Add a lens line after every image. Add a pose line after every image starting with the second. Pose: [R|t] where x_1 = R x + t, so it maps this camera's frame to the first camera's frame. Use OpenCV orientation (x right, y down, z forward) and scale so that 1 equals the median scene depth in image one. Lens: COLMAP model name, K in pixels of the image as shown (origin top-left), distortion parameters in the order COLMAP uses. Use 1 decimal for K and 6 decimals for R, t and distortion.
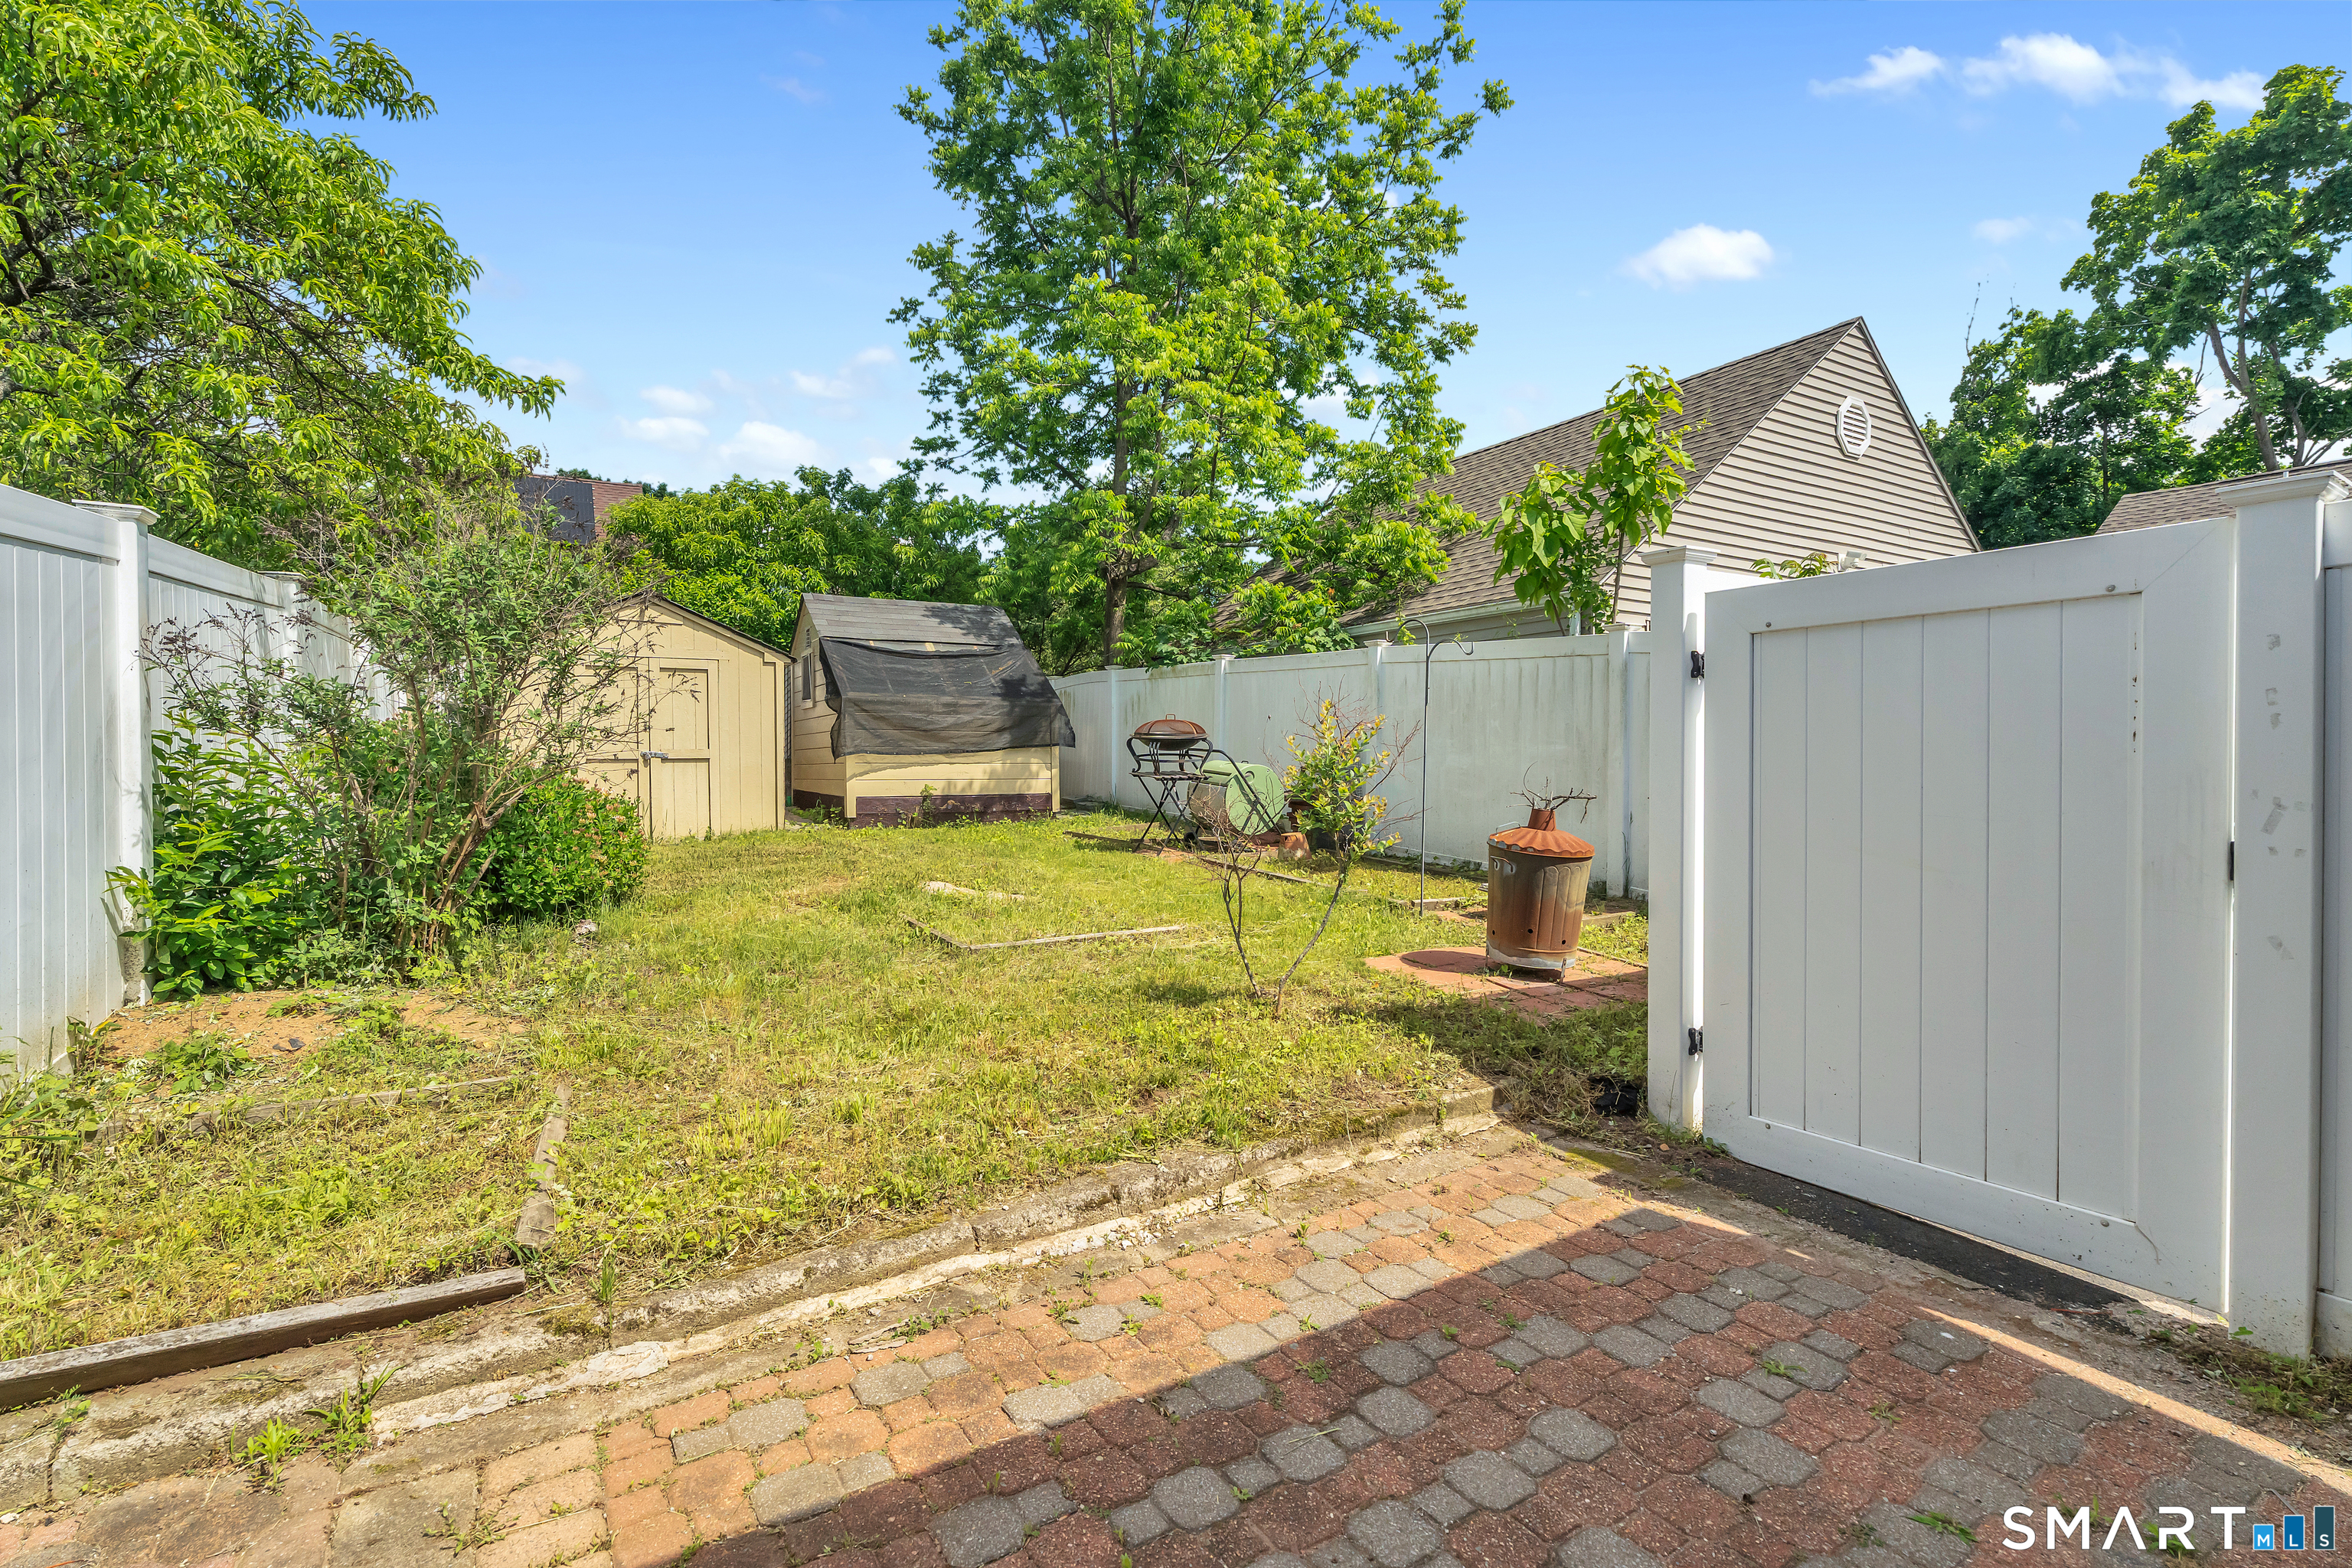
lens RADIAL K [[1078.6, 0, 1170.1], [0, 1078.6, 781.1], [0, 0, 1]] dist [0.003648, 0.001312]
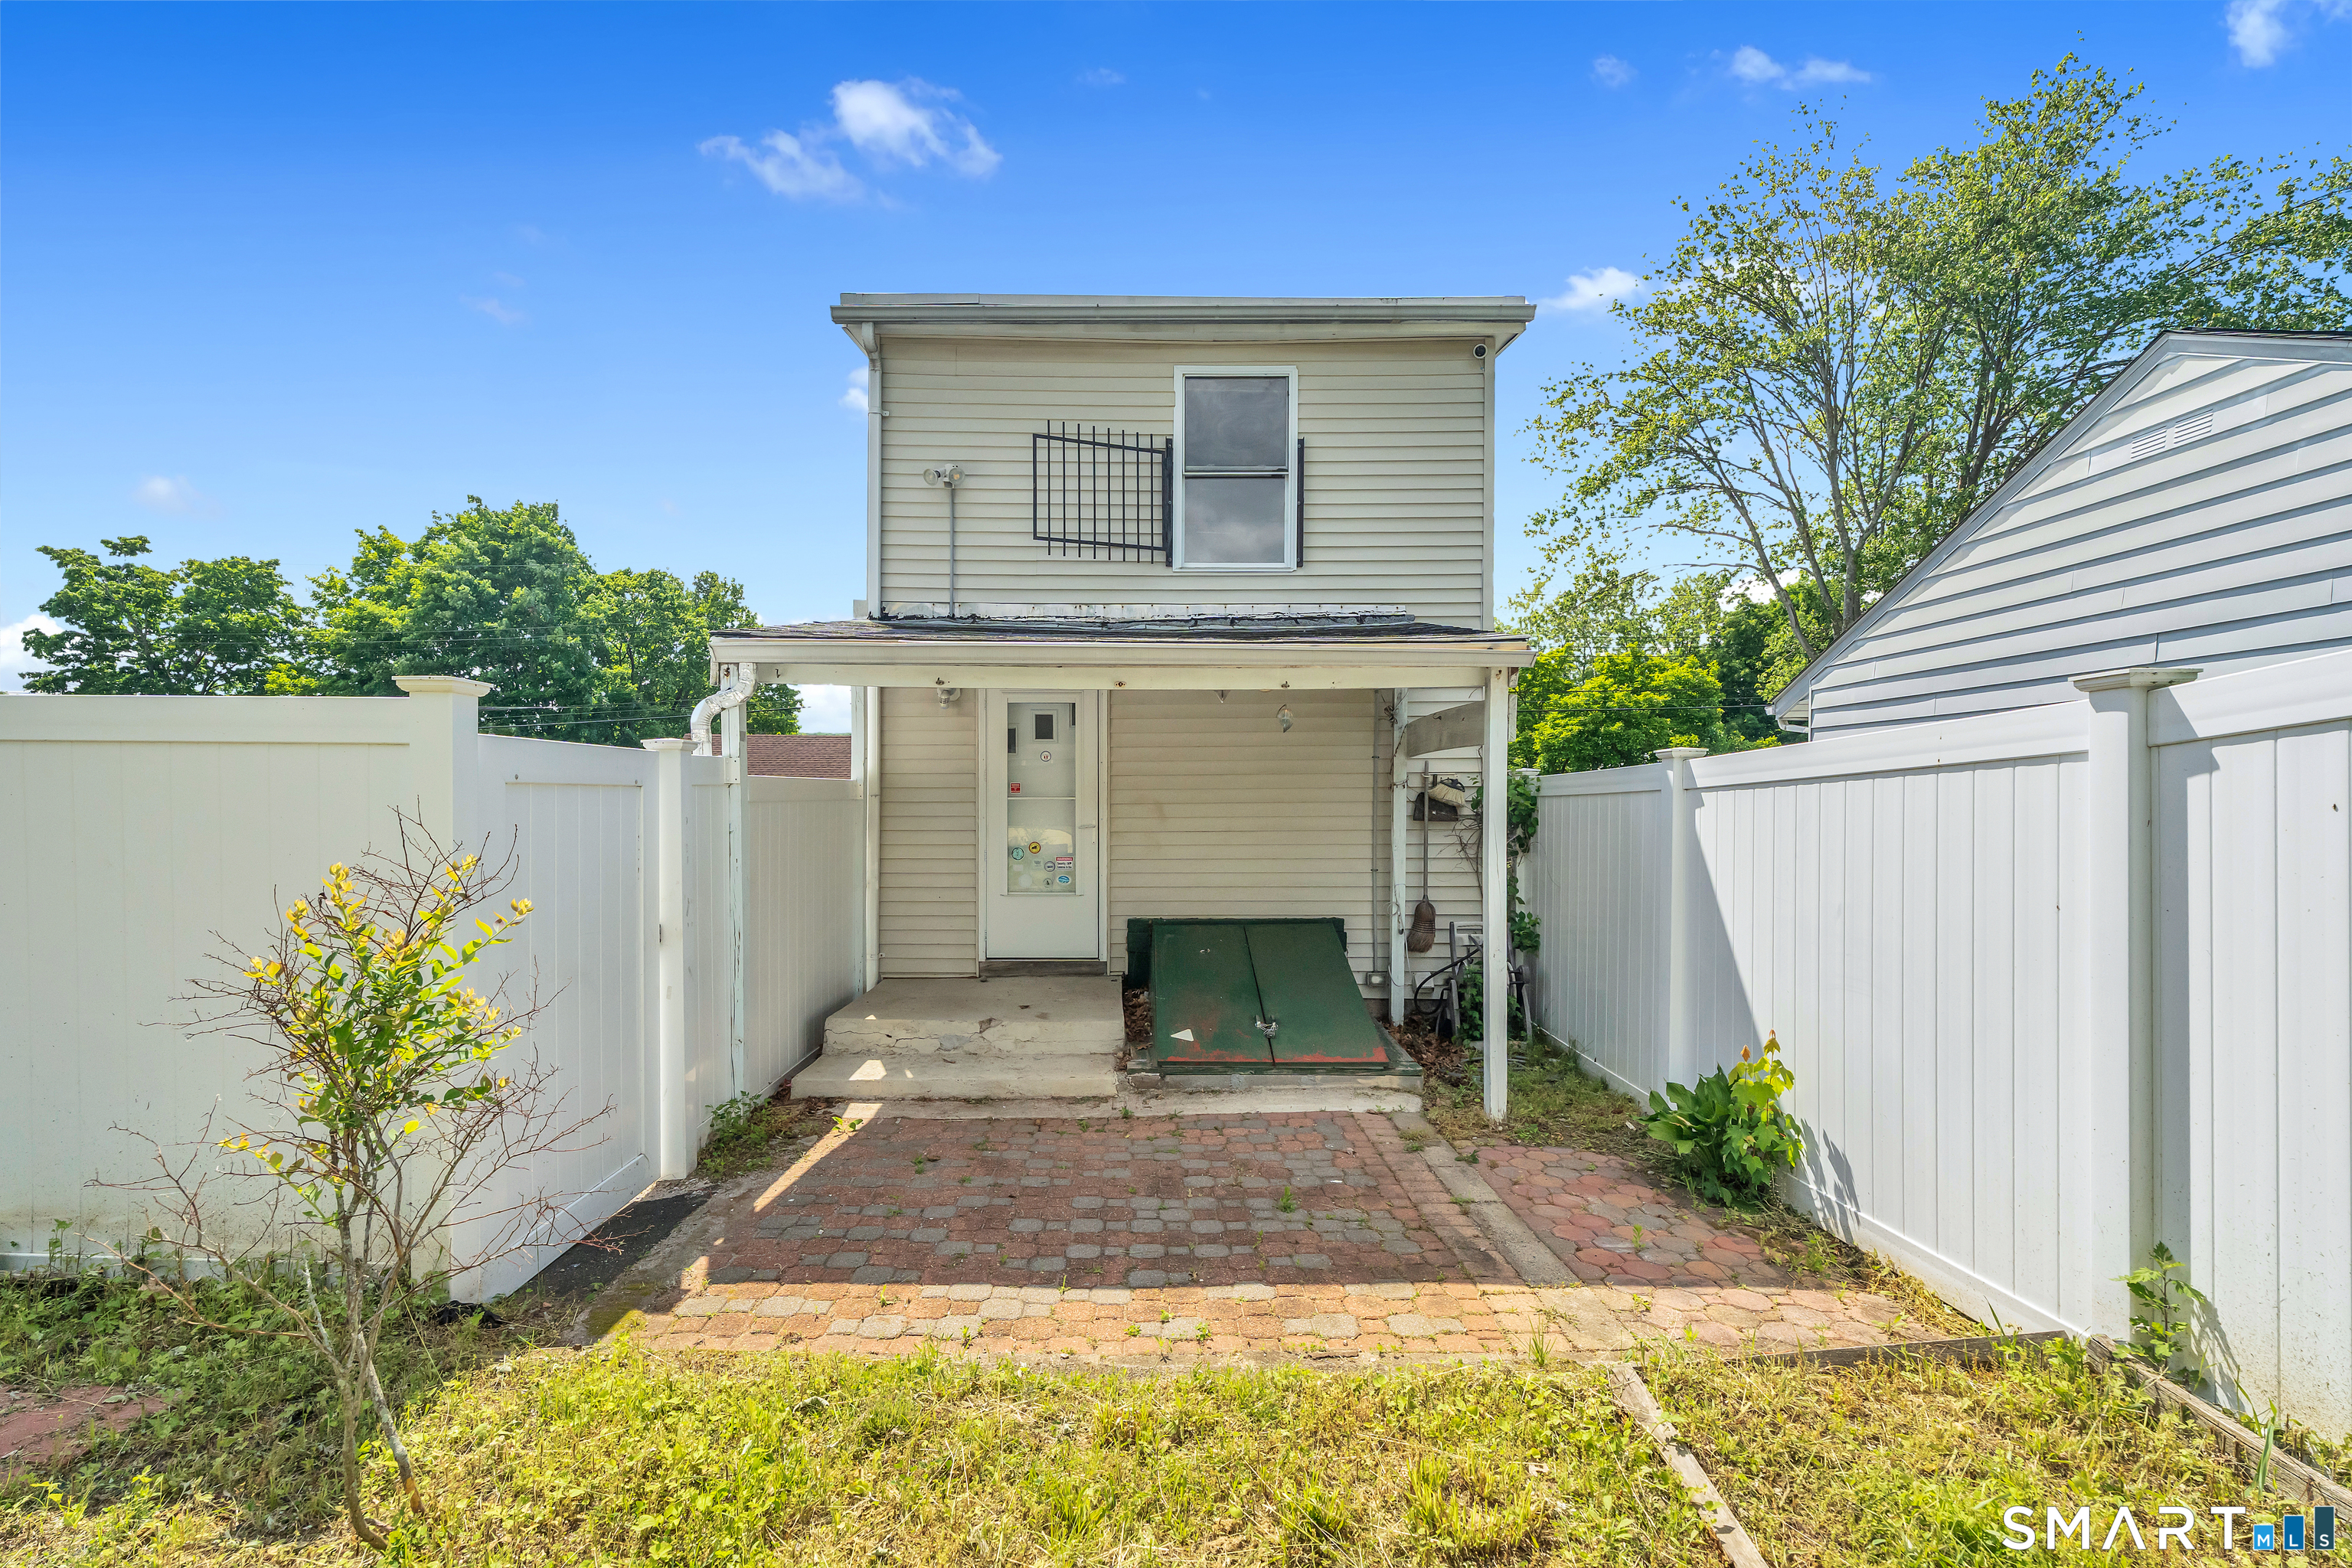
lens RADIAL K [[1078.6, 0, 1169.7], [0, 1078.6, 806.1], [0, 0, 1]] dist [0.003648, 0.001312]
pose [[-0.862412, -0.005508, 0.506177, -0.175862], [0.003974, 0.999836, 0.017650, -0.043293], [-0.506192, 0.017233, -0.862249, 0.518448]]
